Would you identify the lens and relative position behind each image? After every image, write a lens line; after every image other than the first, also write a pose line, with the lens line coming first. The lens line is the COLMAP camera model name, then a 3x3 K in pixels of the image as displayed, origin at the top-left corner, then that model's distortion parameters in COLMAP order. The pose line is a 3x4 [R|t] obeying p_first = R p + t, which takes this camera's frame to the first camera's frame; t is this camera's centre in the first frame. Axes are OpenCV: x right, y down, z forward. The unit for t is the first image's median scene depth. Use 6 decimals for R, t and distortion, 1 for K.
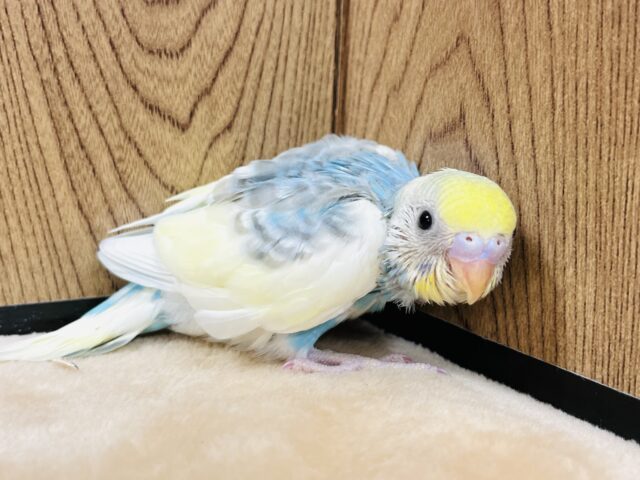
lens RADIAL K [[828.4, 0, 320.1], [0, 828.4, 229.3], [0, 0, 1]] dist [0.004173, -0.101284]
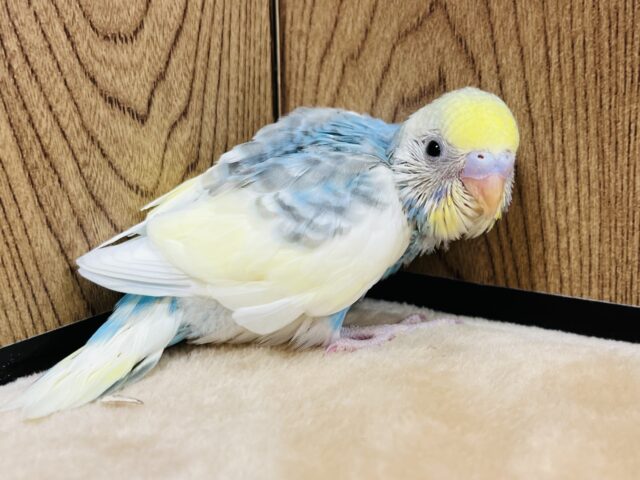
lens RADIAL K [[830.4, 0, 320.0], [0, 830.4, 240.0], [0, 0, 1]] dist [0.011969, -0.061206]
pose [[0.899334, -0.168271, 0.403587, -0.400082], [0.140041, 0.985213, 0.098713, -0.058793], [-0.414230, -0.032257, 0.909600, 0.099448]]
